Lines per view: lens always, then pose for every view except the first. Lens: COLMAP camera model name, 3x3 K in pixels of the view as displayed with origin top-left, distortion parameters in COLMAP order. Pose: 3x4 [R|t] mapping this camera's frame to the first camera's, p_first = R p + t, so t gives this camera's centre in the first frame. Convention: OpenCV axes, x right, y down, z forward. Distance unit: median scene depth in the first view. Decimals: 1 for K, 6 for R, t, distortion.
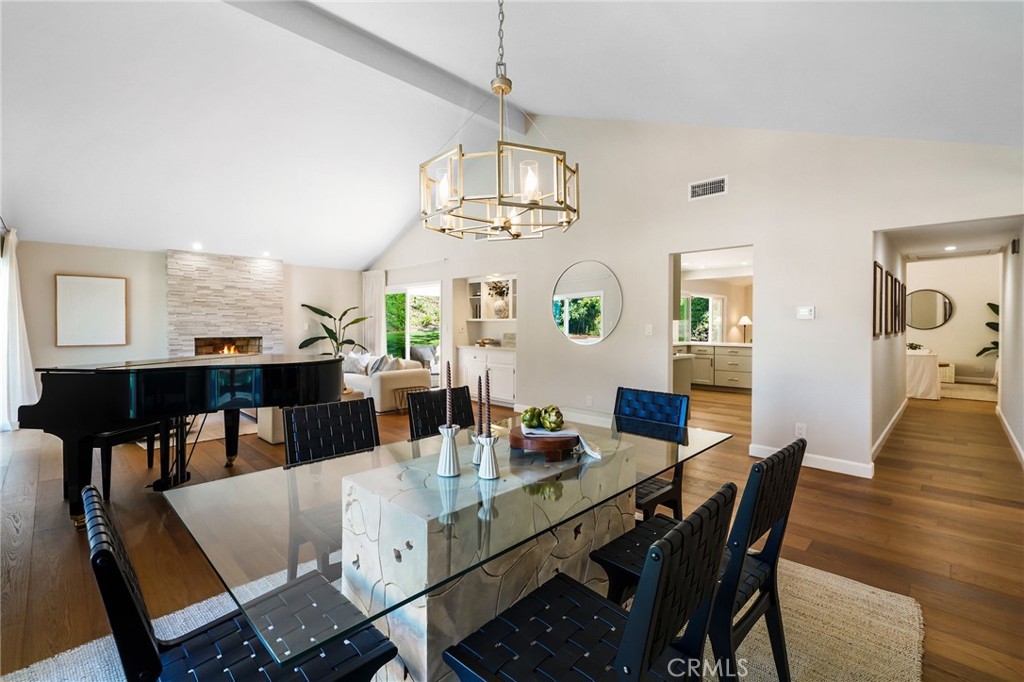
lens RADIAL K [[451.1, 0, 512.0], [0, 451.1, 341.0], [0, 0, 1]] dist [-0.000533, 0.000046]
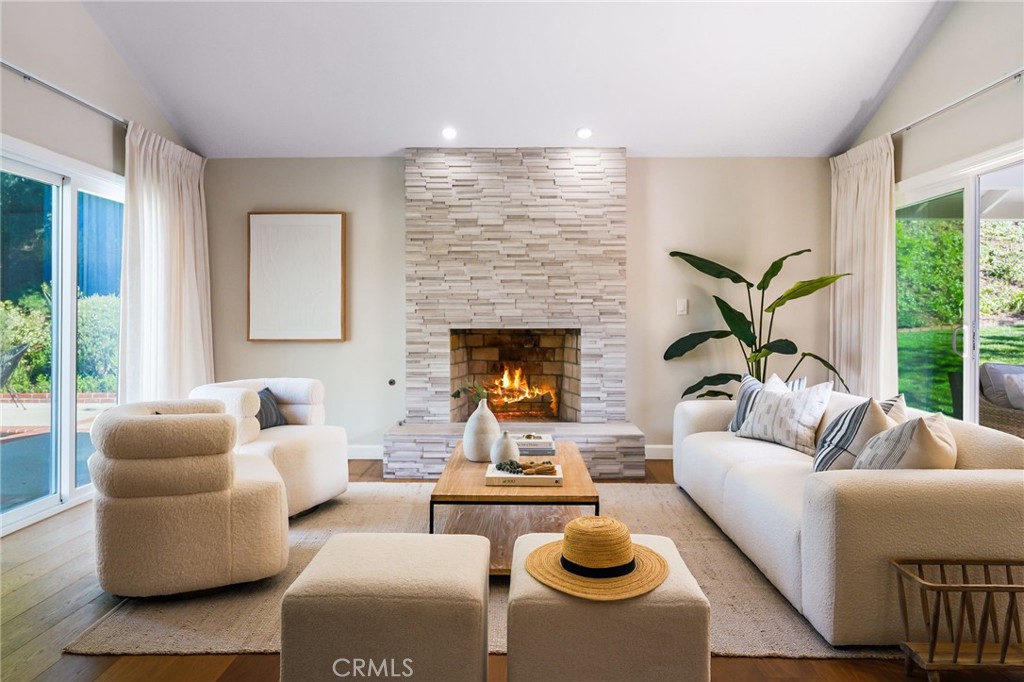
lens RADIAL K [[707.1, 0, 515.9], [0, 707.1, 312.4], [0, 0, 1]] dist [0.003959, 0.003656]
pose [[0.697232, -0.007506, -0.716807, -0.111499], [-0.024968, 0.999084, -0.034748, -0.000276], [0.716411, 0.042125, 0.696406, 0.484758]]
